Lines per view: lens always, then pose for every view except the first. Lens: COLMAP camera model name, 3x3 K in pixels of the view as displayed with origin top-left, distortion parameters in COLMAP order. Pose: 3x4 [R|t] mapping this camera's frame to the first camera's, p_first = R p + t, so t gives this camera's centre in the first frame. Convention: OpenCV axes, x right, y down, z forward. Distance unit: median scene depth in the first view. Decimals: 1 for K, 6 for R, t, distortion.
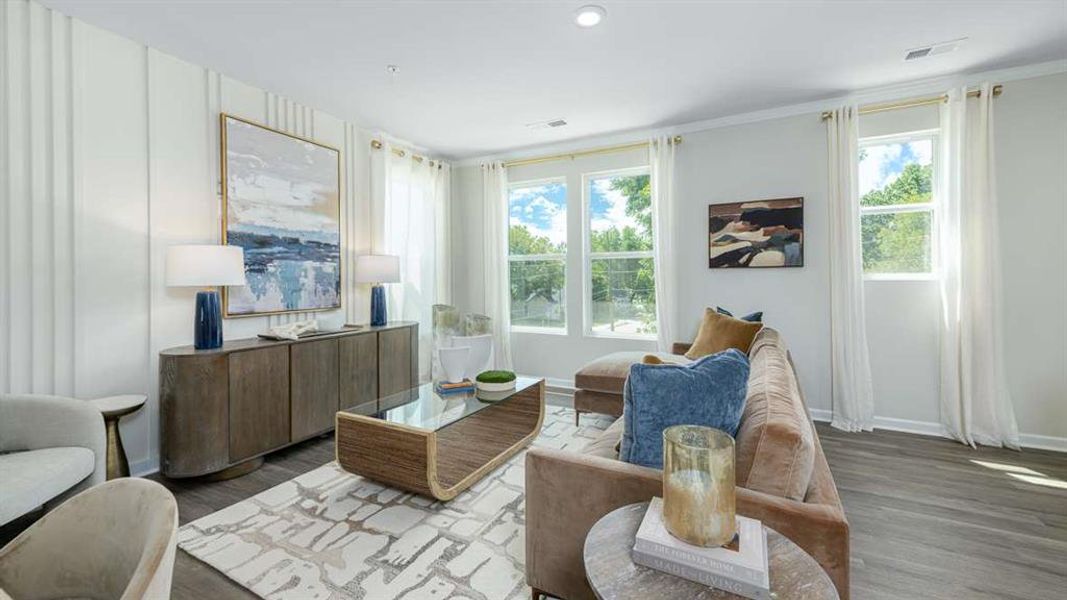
lens RADIAL K [[418.4, 0, 537.0], [0, 418.4, 277.4], [0, 0, 1]] dist [0.002197, 0.000144]
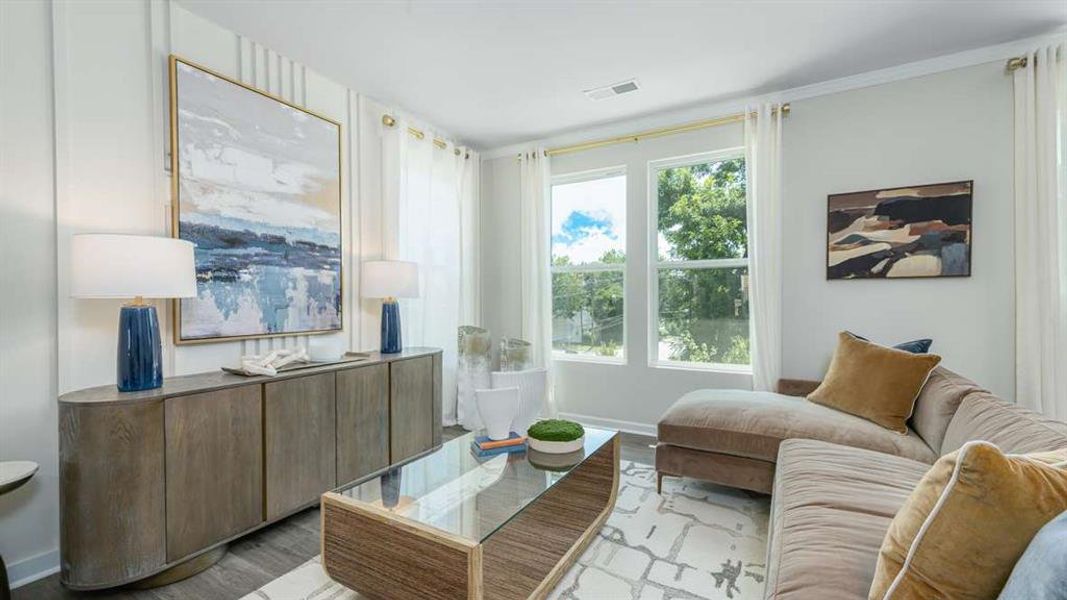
lens RADIAL K [[425.7, 0, 543.1], [0, 425.7, 301.6], [0, 0, 1]] dist [0.002791, -0.000176]
pose [[0.999625, 0.003033, -0.027217, -0.086156], [-0.002847, 0.999972, 0.006869, 0.015170], [0.027237, -0.006789, 0.999606, 0.248706]]
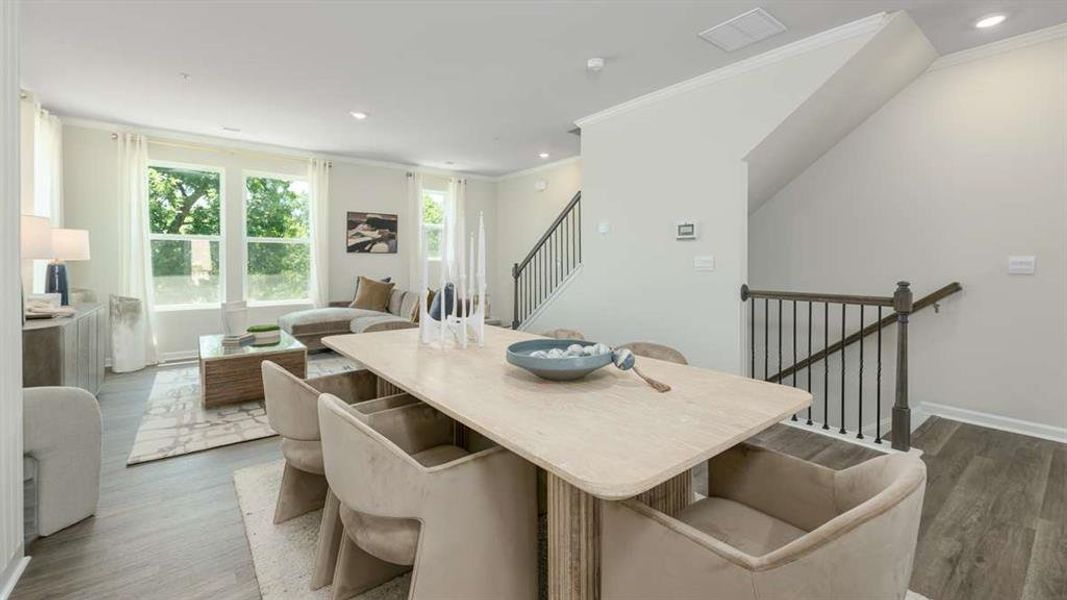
lens RADIAL K [[437.4, 0, 530.4], [0, 437.4, 263.8], [0, 0, 1]] dist [-0.000243, -0.000059]
pose [[0.412949, 0.000778, 0.910754, -0.882370], [-0.001729, 0.999999, -0.000070, 0.021075], [-0.910753, -0.001546, 0.412950, -0.323888]]
